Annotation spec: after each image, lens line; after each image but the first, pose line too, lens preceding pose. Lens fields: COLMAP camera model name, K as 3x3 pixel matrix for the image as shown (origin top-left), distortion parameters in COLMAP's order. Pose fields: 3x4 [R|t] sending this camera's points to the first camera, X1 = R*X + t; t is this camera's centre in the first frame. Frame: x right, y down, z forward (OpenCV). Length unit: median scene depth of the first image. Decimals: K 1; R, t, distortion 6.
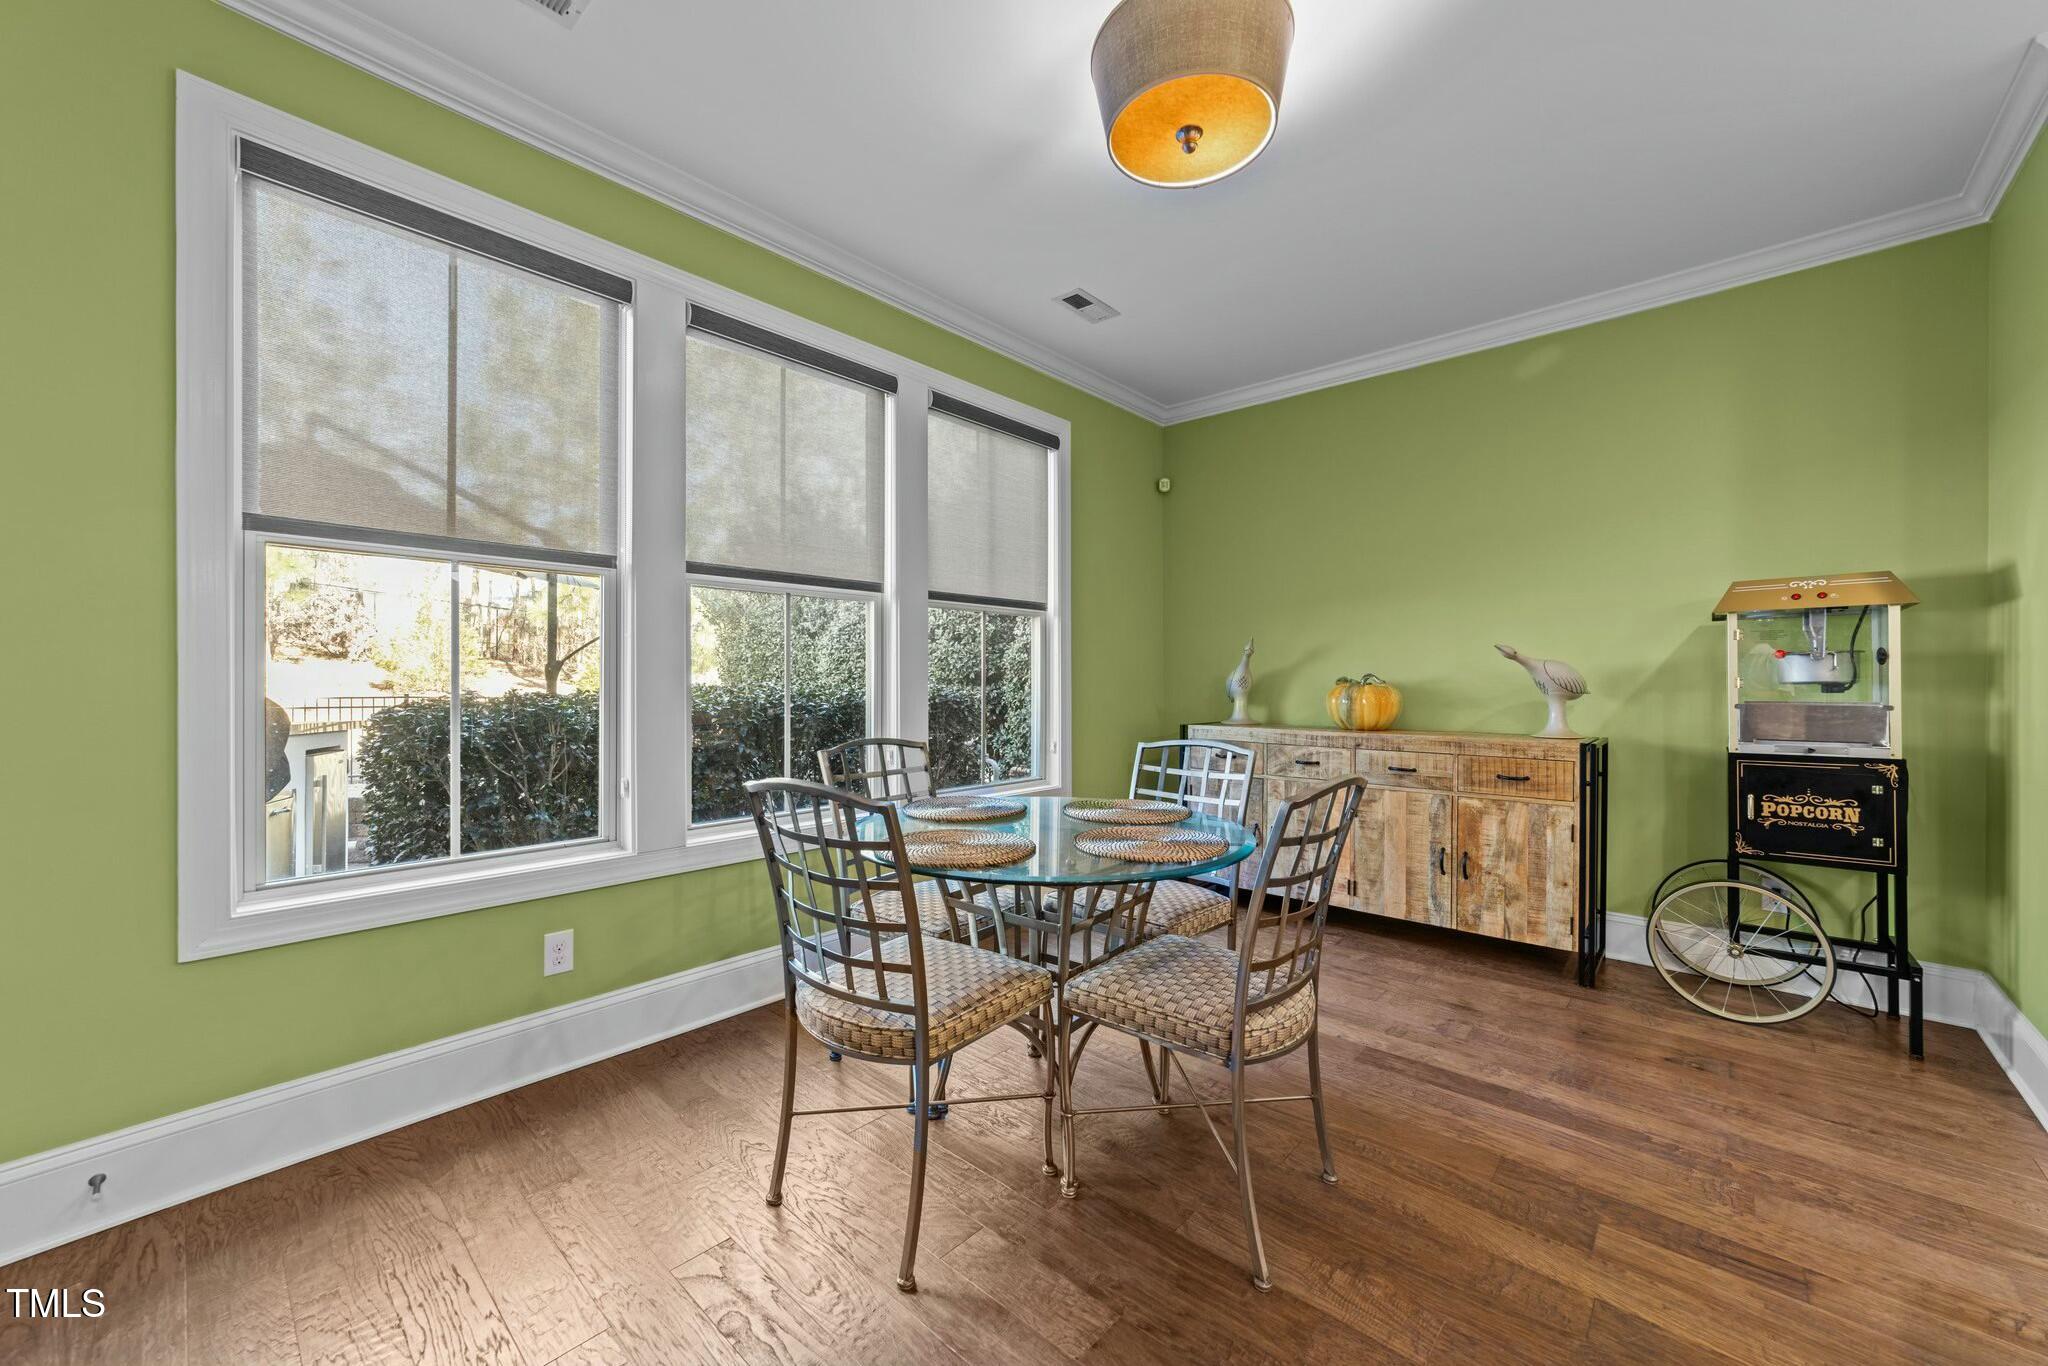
lens RADIAL K [[782.0, 0, 1021.2], [0, 782.0, 683.4], [0, 0, 1]] dist [0.003721, 0.001596]
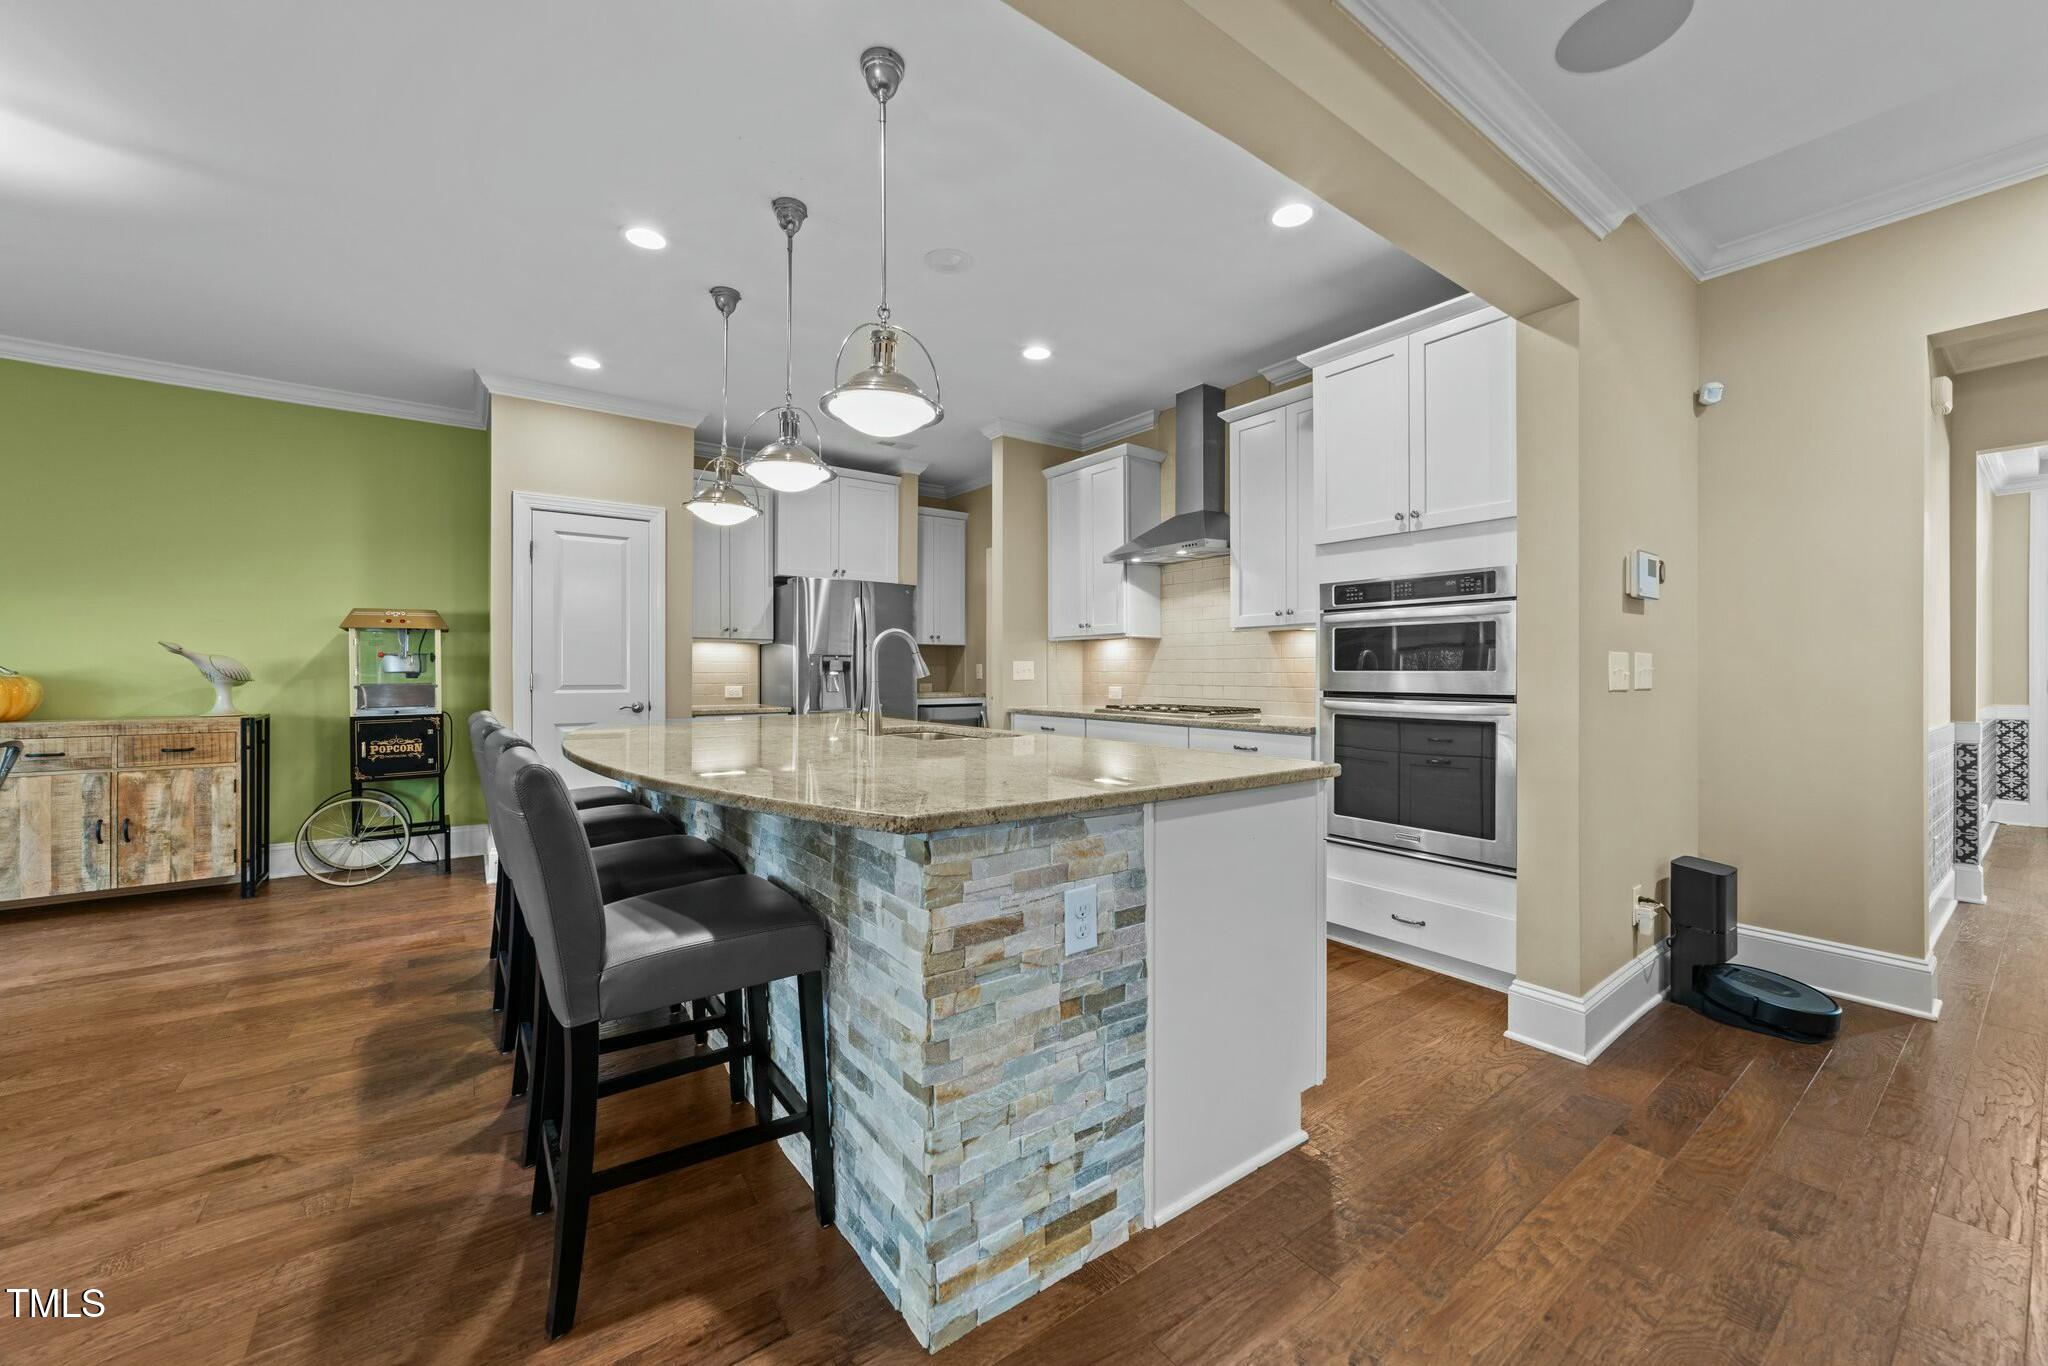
lens RADIAL K [[782.0, 0, 1029.4], [0, 782.0, 679.8], [0, 0, 1]] dist [0.003721, 0.001596]
pose [[0.203539, -0.010191, 0.979014, -0.310390], [0.002701, 0.999948, 0.009848, 0.001829], [-0.979063, 0.000640, 0.203556, -0.562607]]
